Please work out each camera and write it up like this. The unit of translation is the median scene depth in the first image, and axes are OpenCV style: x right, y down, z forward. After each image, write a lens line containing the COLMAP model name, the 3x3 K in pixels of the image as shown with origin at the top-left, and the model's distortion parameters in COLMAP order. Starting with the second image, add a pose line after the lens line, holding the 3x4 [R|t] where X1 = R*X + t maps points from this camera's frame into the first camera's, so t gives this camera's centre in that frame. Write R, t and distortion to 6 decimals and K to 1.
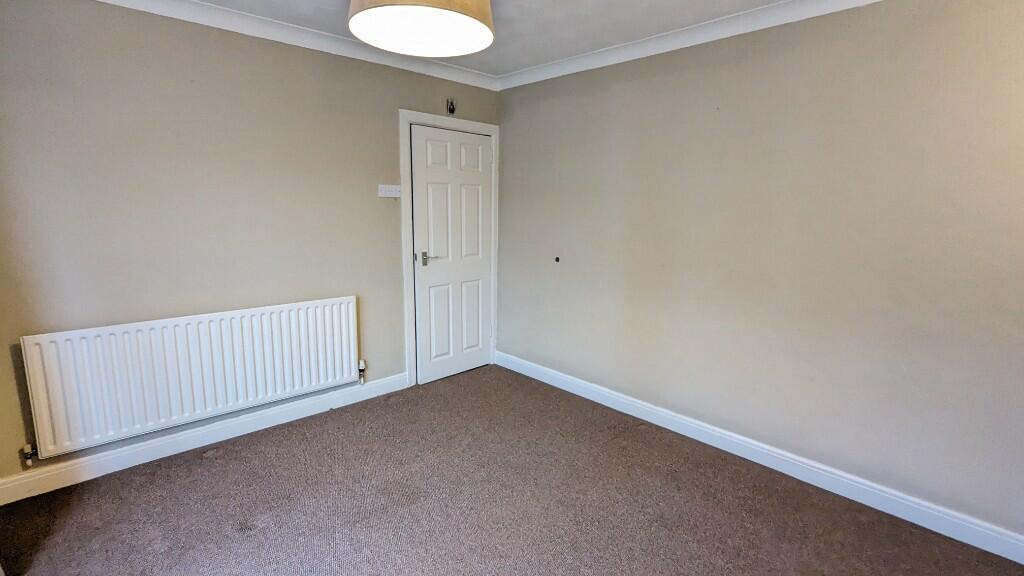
lens RADIAL K [[489.3, 0, 507.6], [0, 489.3, 287.2], [0, 0, 1]] dist [-0.001220, -0.001223]
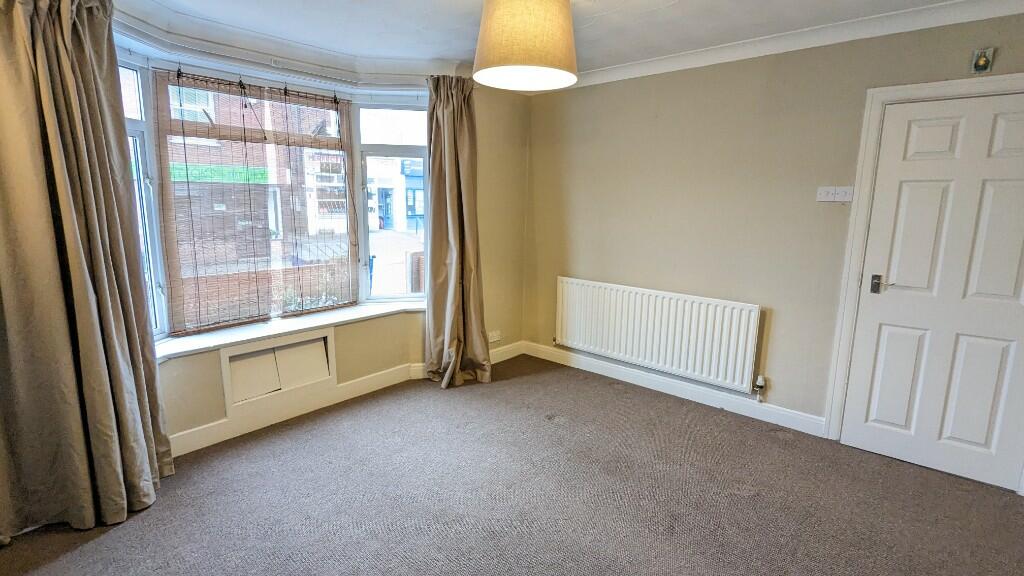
lens RADIAL K [[489.3, 0, 507.6], [0, 489.3, 287.2], [0, 0, 1]] dist [-0.001220, -0.001223]
pose [[0.072810, 0.162983, -0.983939, 0.555306], [-0.182873, 0.972013, 0.147475, -0.064419], [0.980437, 0.169198, 0.100578, 0.403855]]
